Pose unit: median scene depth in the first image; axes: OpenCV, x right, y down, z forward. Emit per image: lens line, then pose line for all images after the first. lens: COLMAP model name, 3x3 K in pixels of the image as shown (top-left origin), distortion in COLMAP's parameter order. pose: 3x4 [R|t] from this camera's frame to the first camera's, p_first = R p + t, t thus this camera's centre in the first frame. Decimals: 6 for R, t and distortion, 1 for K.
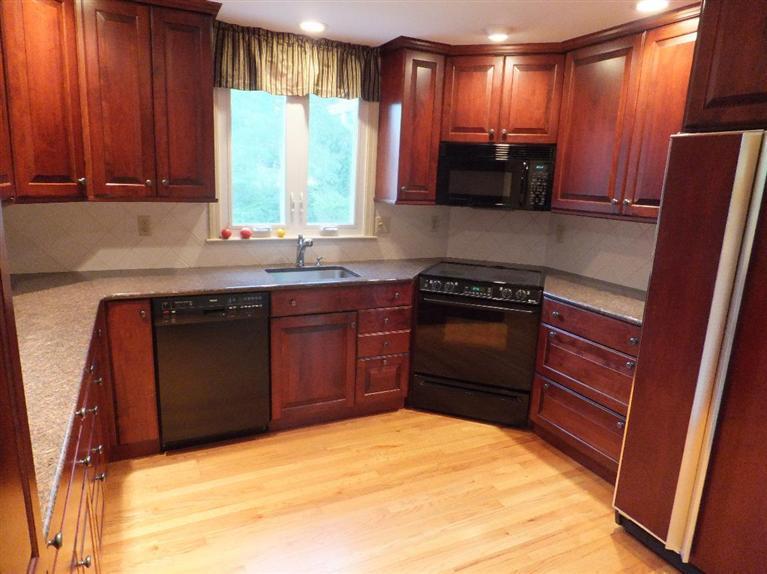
lens RADIAL K [[510.5, 0, 382.7], [0, 510.5, 287.6], [0, 0, 1]] dist [-0.013530, 0.014276]
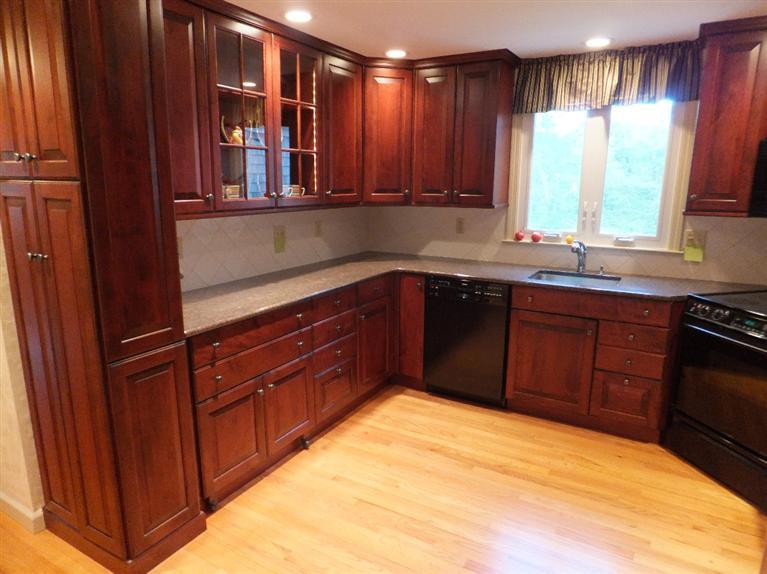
lens RADIAL K [[510.5, 0, 381.1], [0, 510.5, 288.4], [0, 0, 1]] dist [-0.013530, 0.014276]
pose [[0.557119, 0.138211, -0.818851, 0.501071], [-0.160627, 0.985366, 0.057031, -0.003482], [0.814750, 0.099757, 0.571167, 0.085076]]
